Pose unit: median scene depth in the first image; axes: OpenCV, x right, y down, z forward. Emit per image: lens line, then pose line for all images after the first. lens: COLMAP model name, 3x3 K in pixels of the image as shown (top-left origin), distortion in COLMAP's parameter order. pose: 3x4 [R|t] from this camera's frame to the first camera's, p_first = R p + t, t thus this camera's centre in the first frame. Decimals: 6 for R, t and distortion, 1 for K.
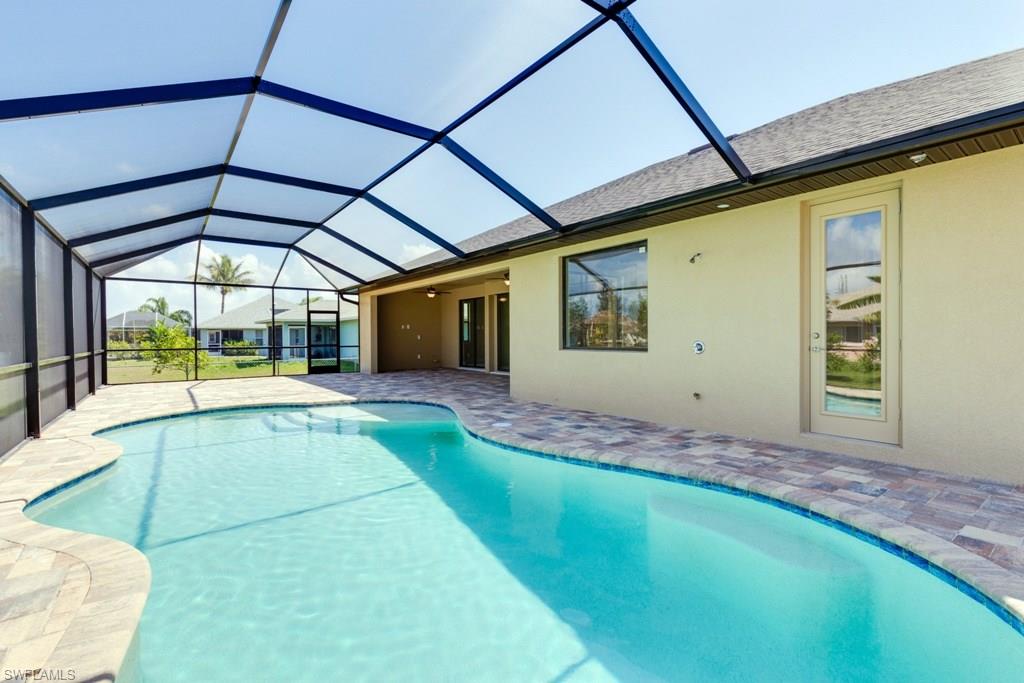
lens RADIAL K [[462.5, 0, 513.6], [0, 462.5, 340.6], [0, 0, 1]] dist [0.003254, -0.002440]
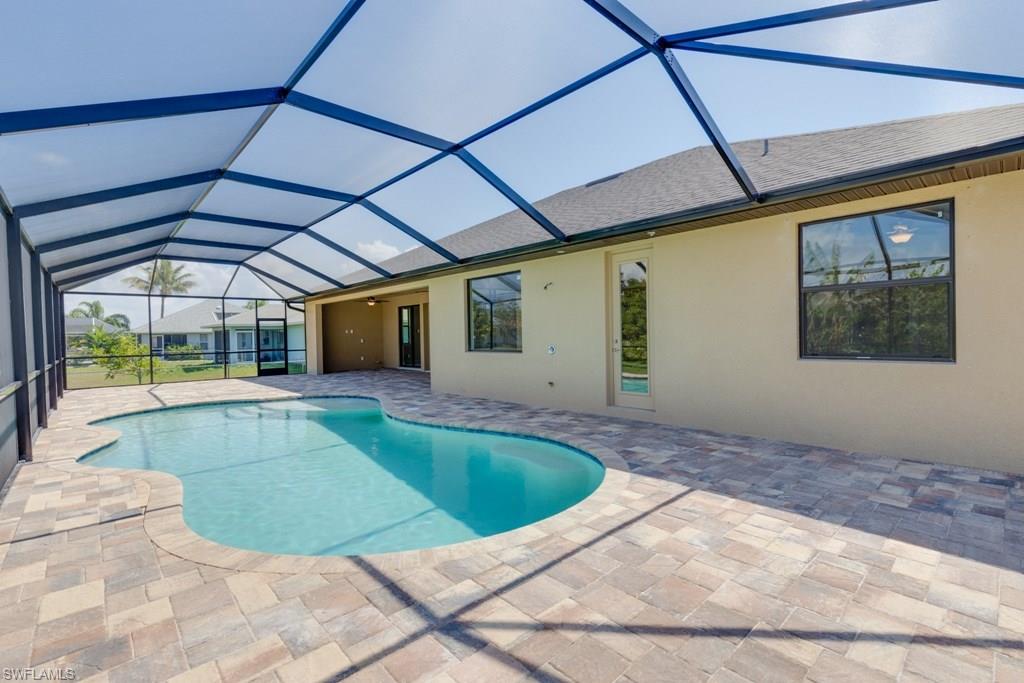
lens RADIAL K [[462.5, 0, 511.6], [0, 462.5, 343.1], [0, 0, 1]] dist [0.003254, -0.002440]
pose [[0.995806, -0.015246, 0.090210, 0.081456], [0.014484, 0.999854, 0.009089, -0.010117], [-0.090335, -0.007744, 0.995881, -0.207026]]
